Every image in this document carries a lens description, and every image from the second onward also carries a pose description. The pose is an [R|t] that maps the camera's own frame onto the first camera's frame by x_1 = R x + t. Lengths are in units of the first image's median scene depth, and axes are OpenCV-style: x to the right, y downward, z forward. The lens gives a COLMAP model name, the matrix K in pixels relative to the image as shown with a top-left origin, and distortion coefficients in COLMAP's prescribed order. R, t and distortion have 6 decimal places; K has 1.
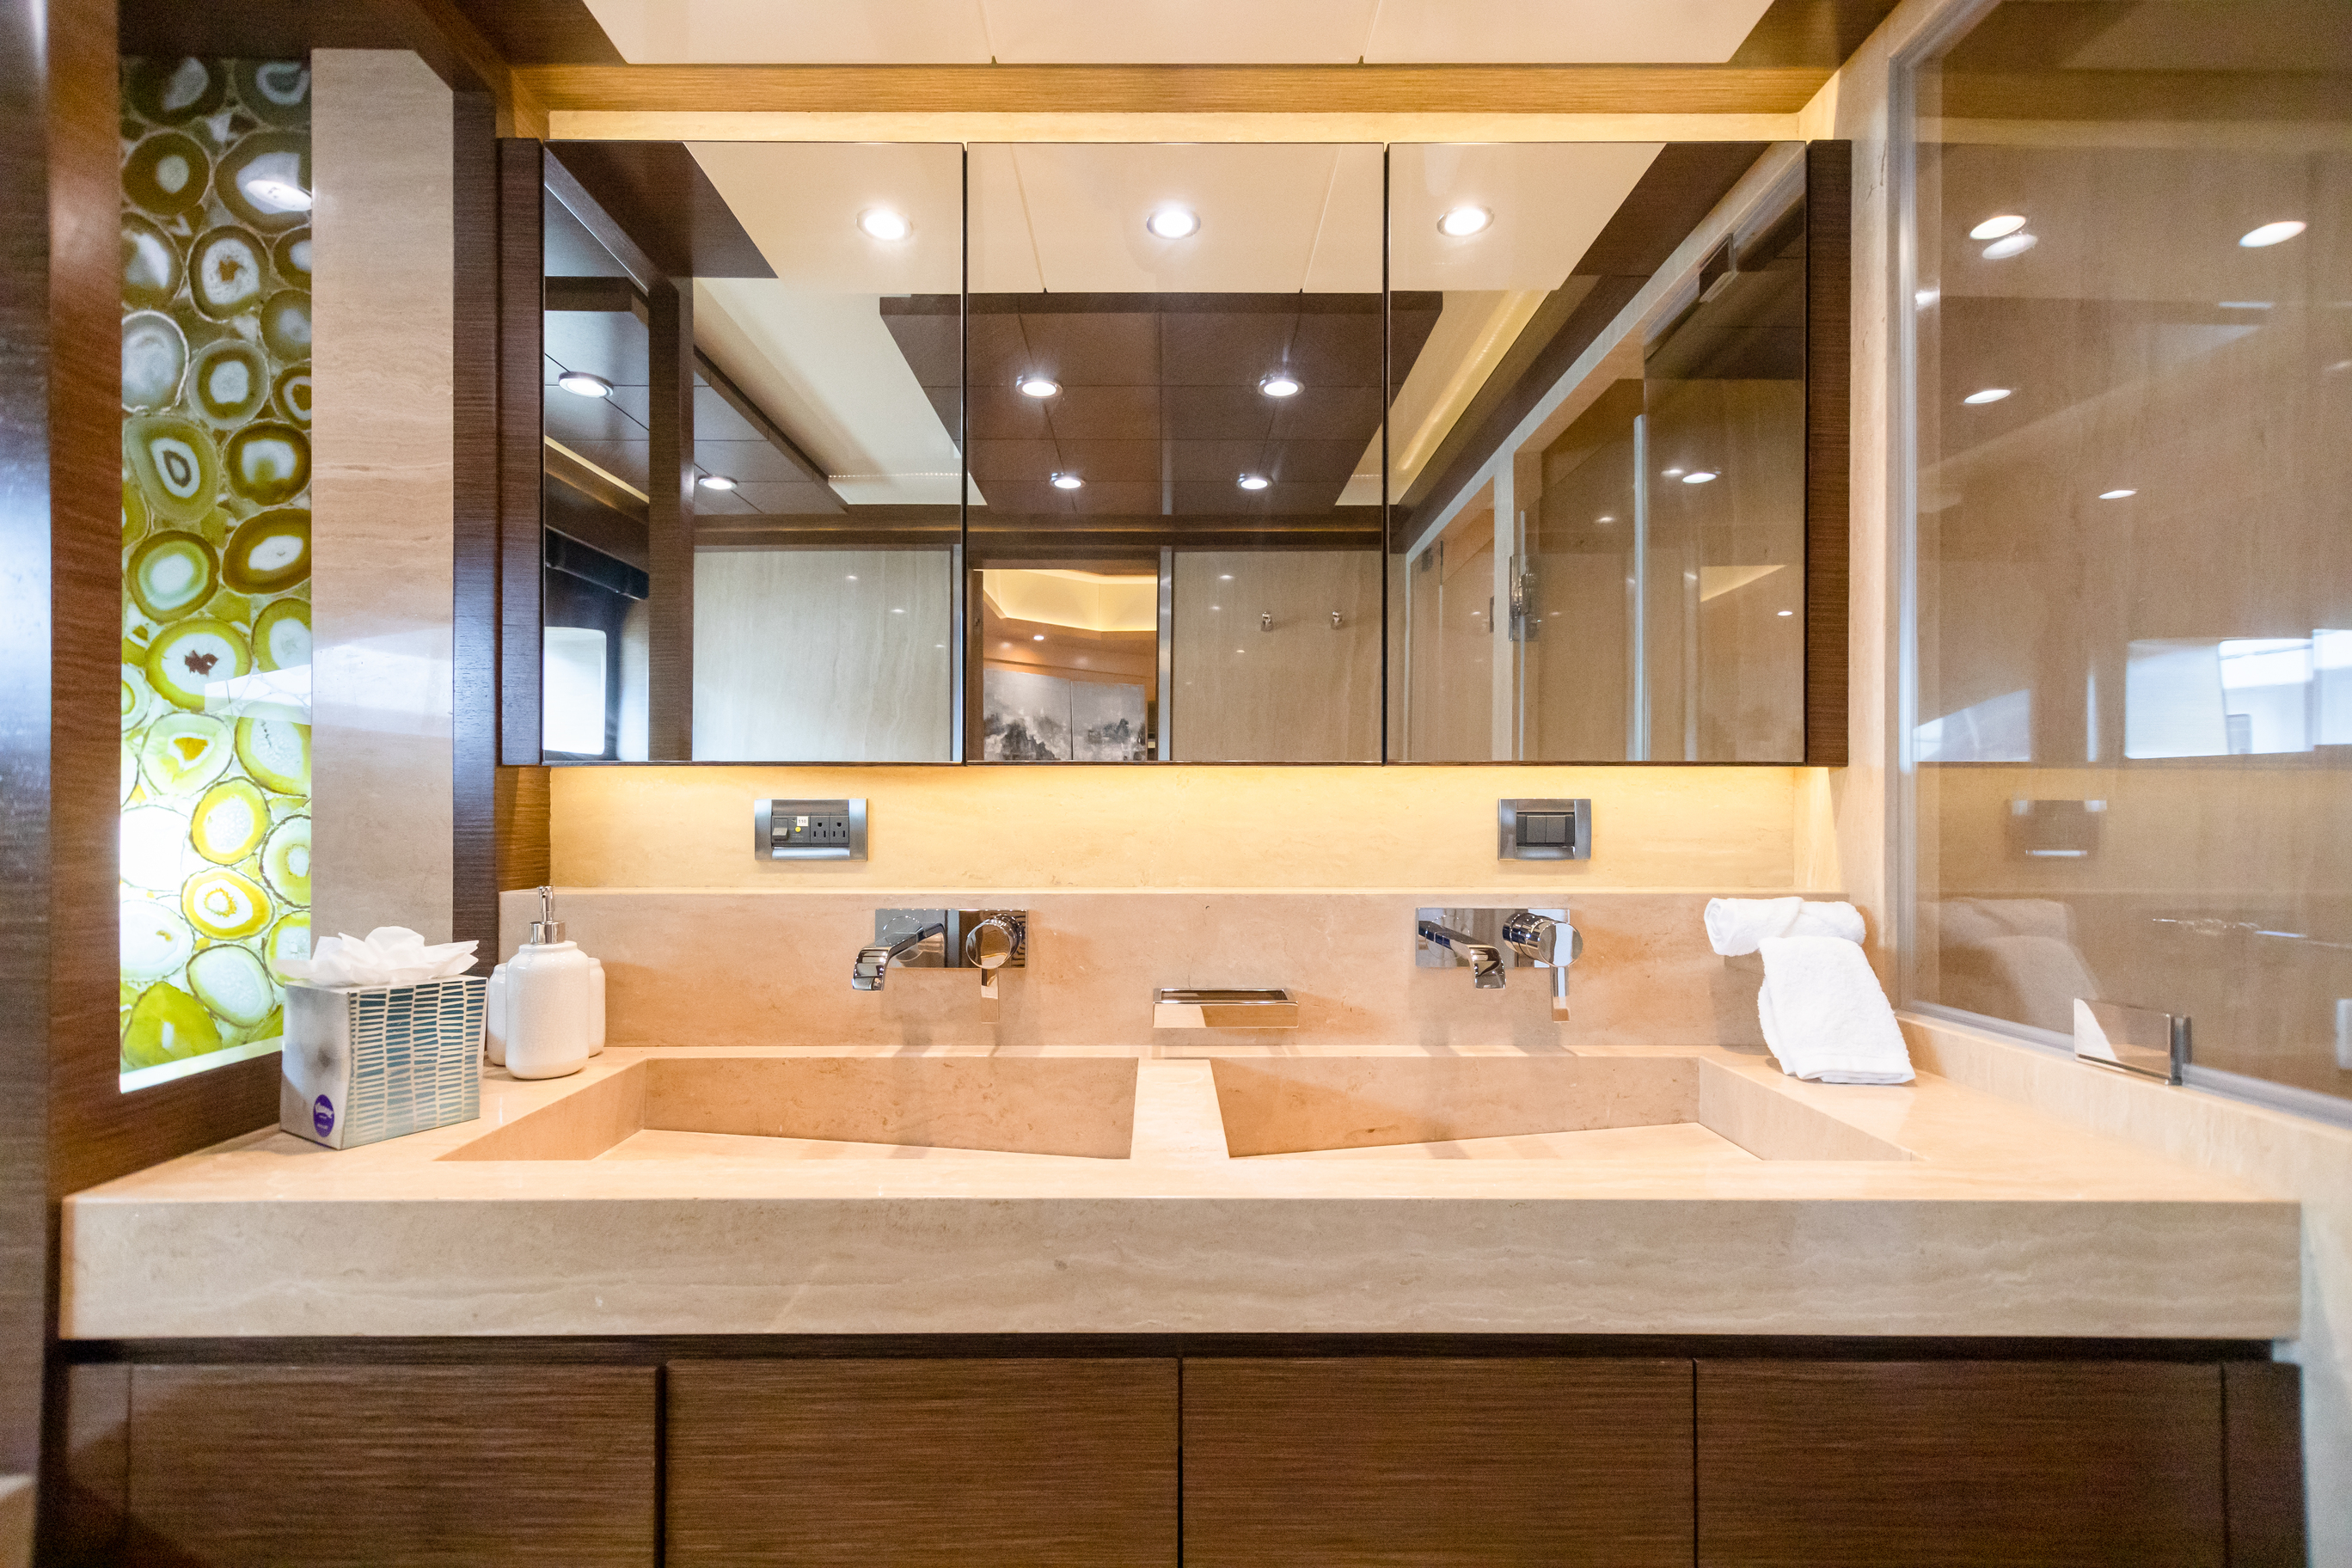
lens RADIAL K [[1043.3, 0, 1169.9], [0, 1043.3, 827.8], [0, 0, 1]] dist [-0.002636, -0.000763]
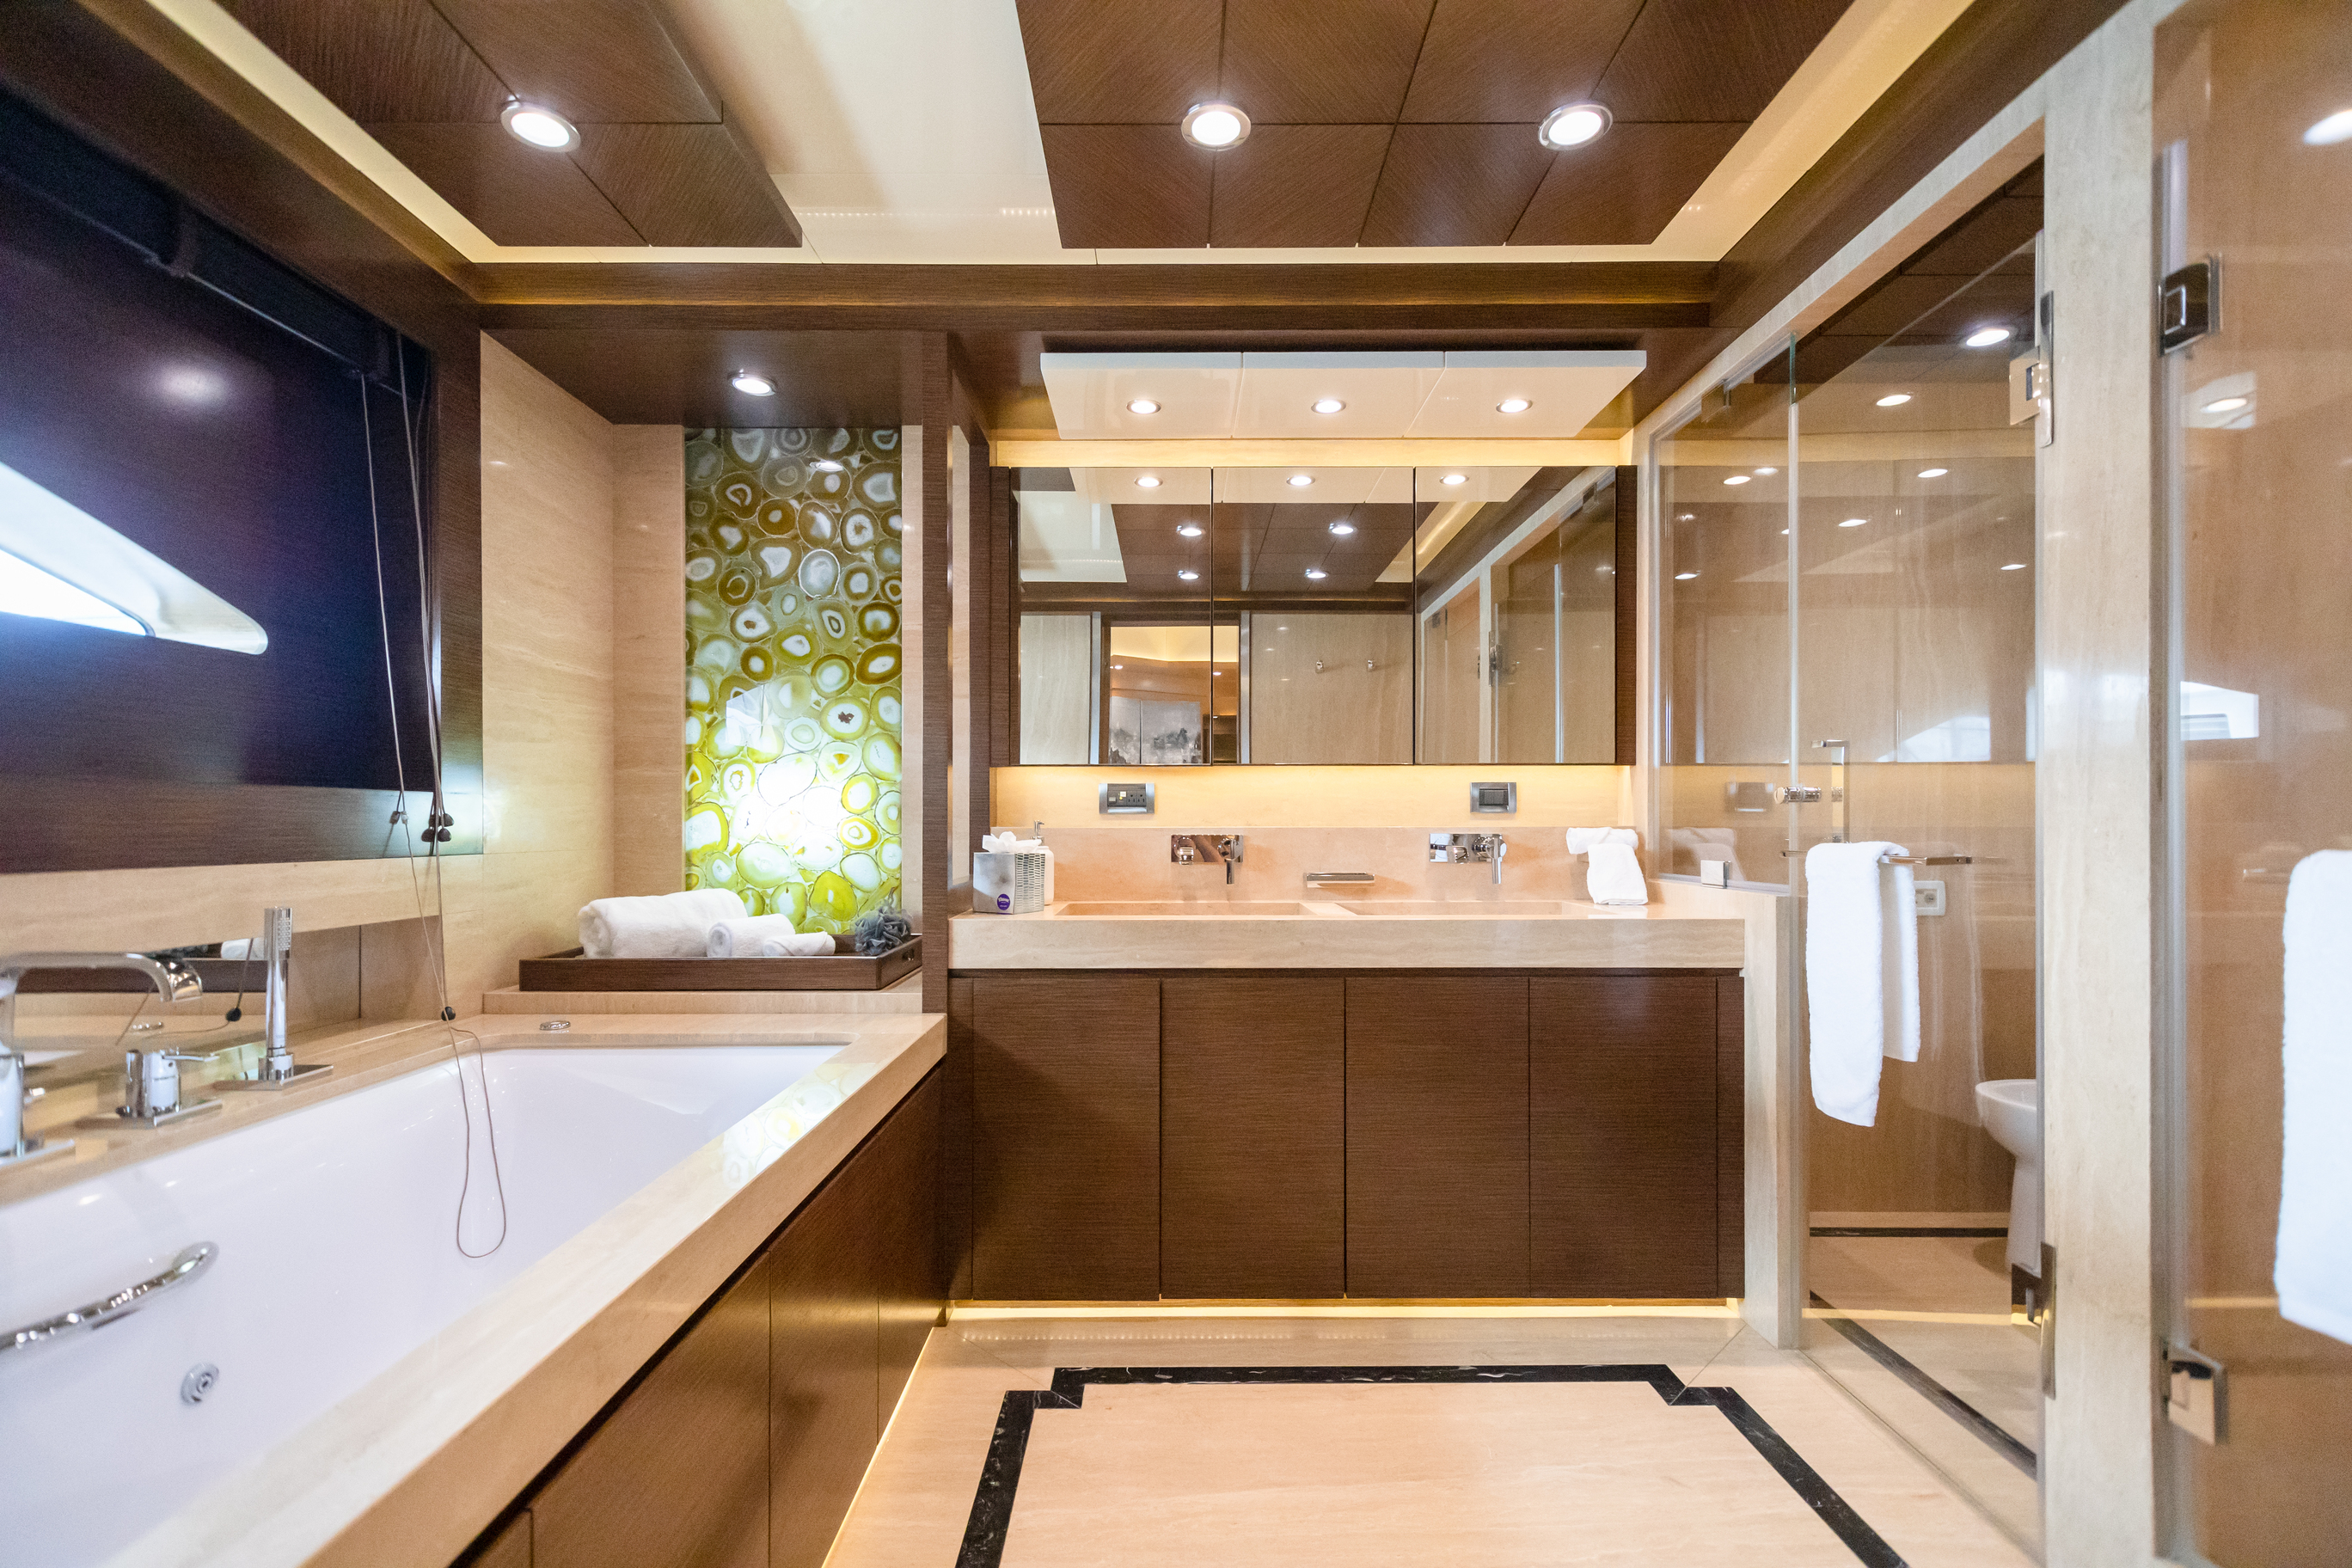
lens RADIAL K [[1081.1, 0, 1167.7], [0, 1081.1, 829.5], [0, 0, 1]] dist [0.001616, 0.000007]
pose [[0.999985, -0.001639, -0.005186, -0.275473], [0.001622, 0.999994, -0.003182, 0.073782], [0.005191, 0.003173, 0.999981, -1.163928]]
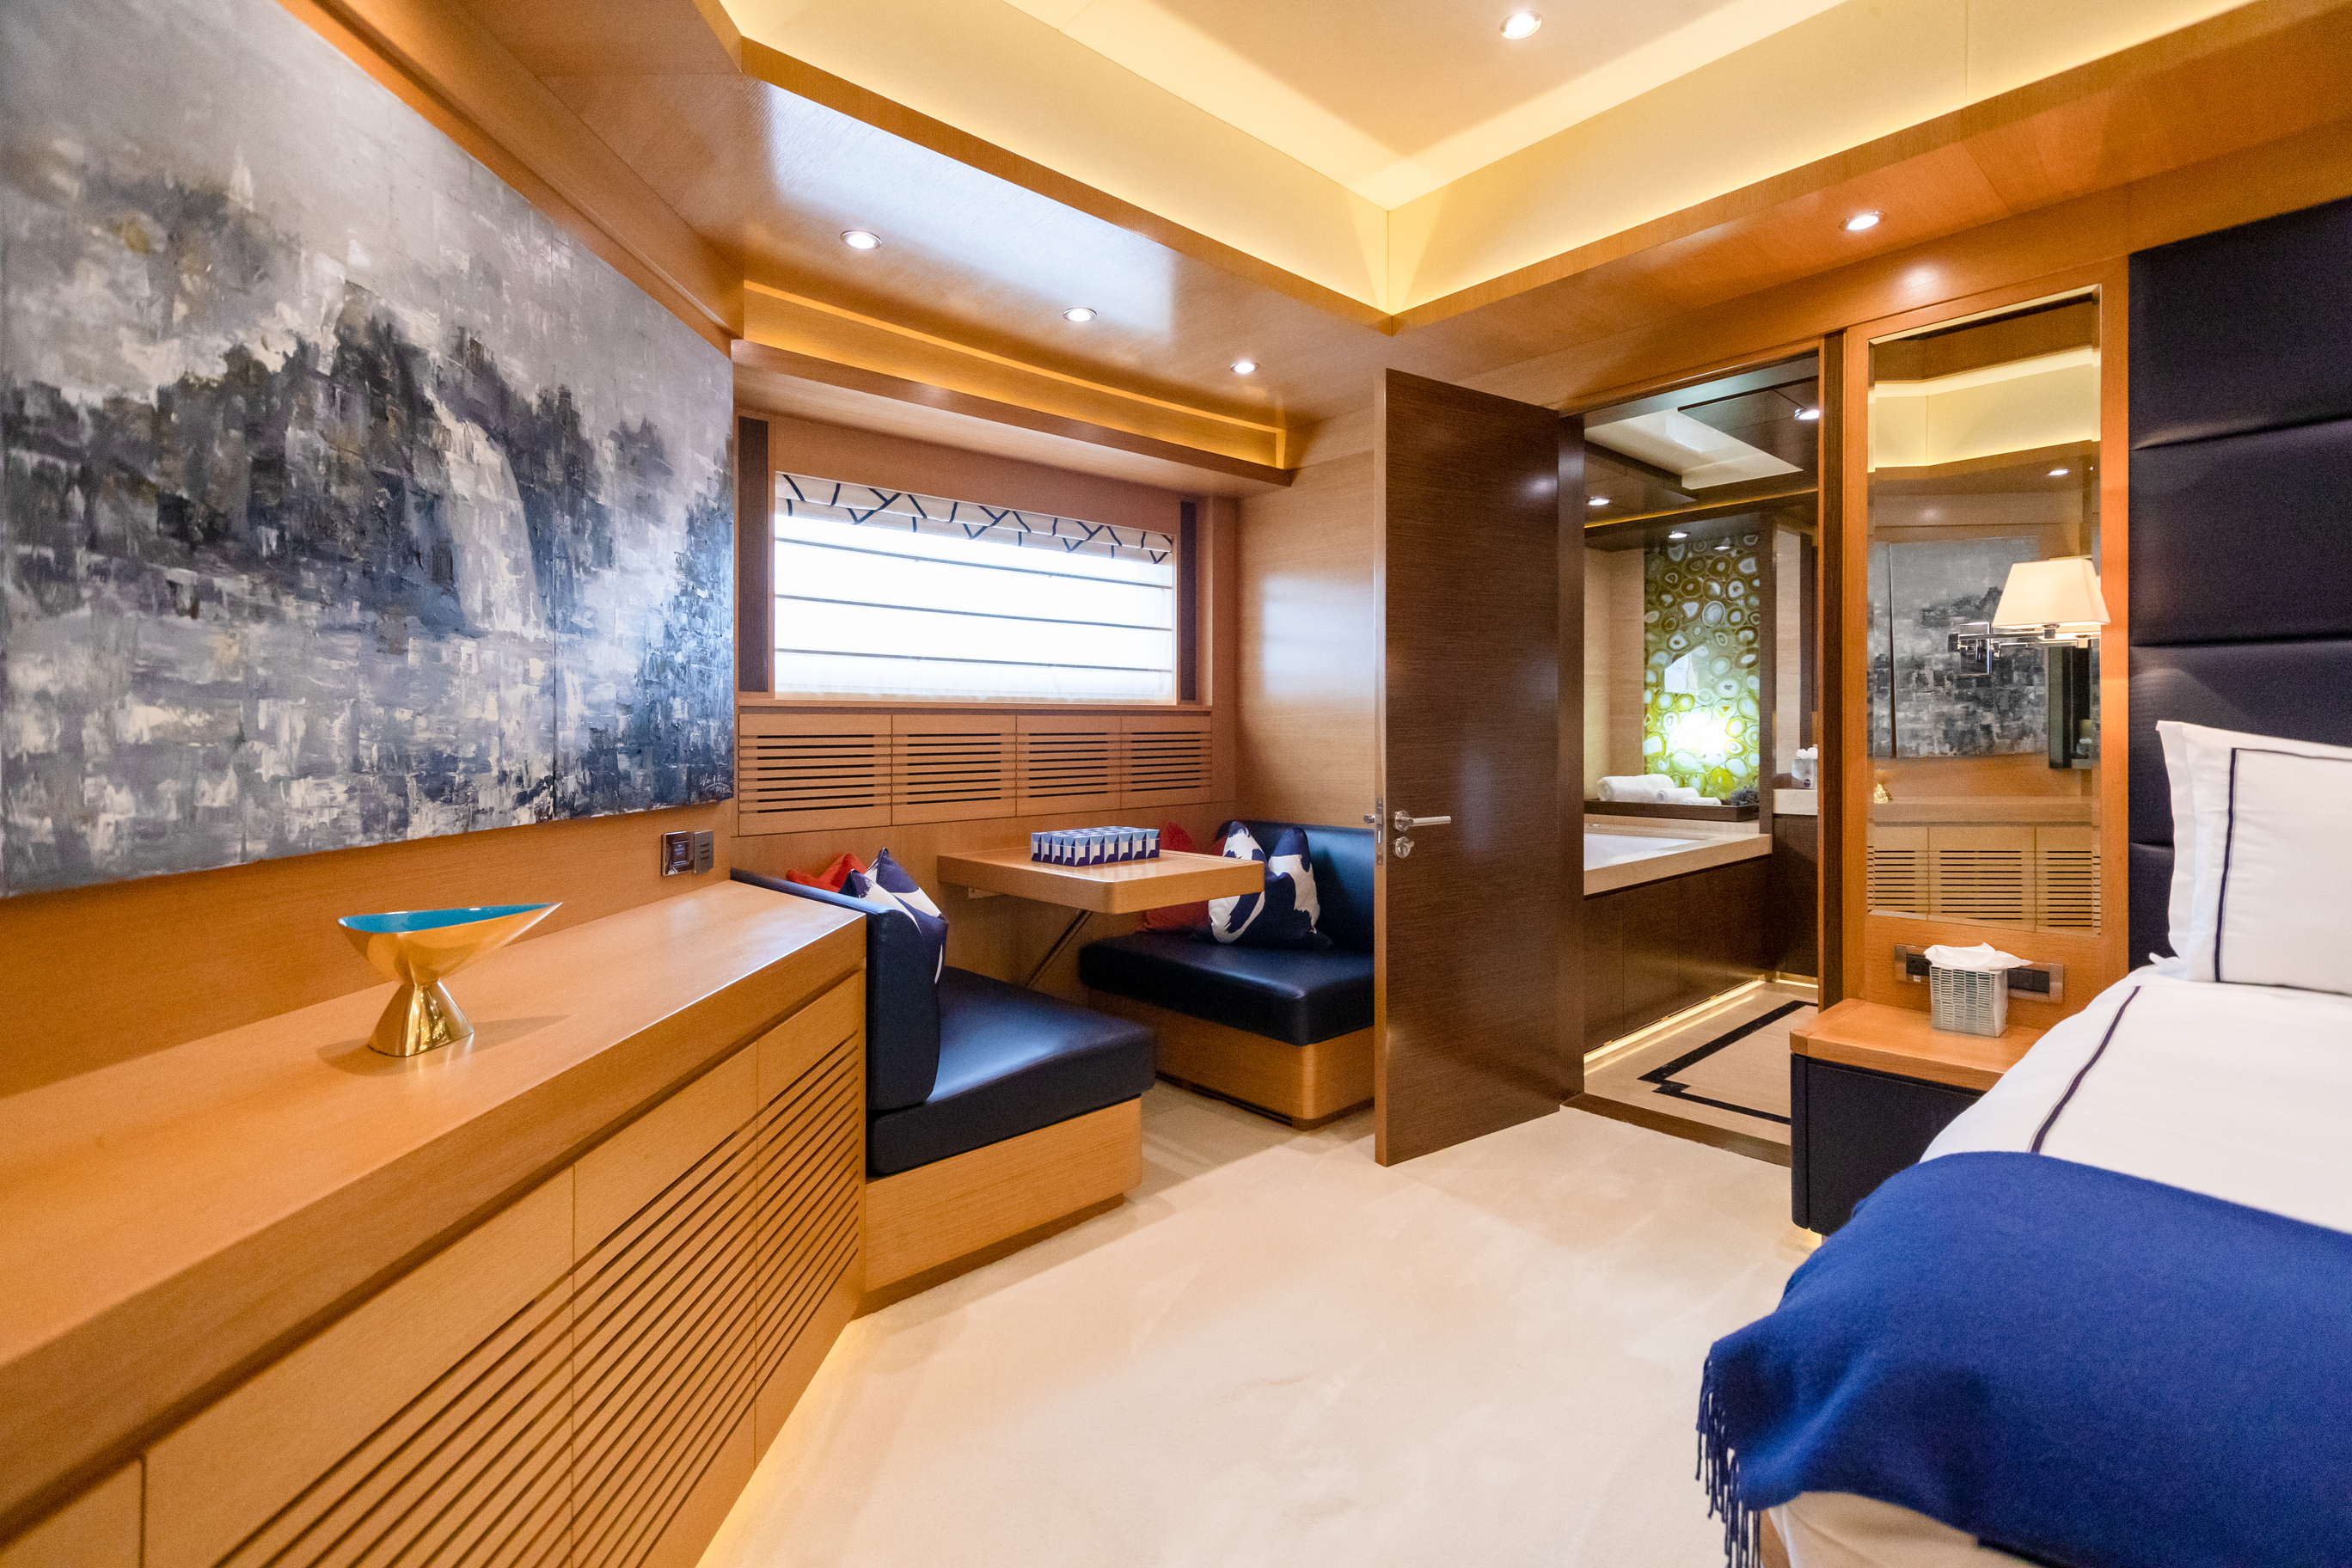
lens RADIAL K [[1059.2, 0, 1163.5], [0, 1059.2, 739.9], [0, 0, 1]] dist [0.001031, -0.000369]
pose [[0.668712, 0.000088, -0.743521, 0.651577], [-0.000597, 1.000000, -0.000419, 0.047312], [0.743521, 0.000724, 0.668712, -3.355930]]
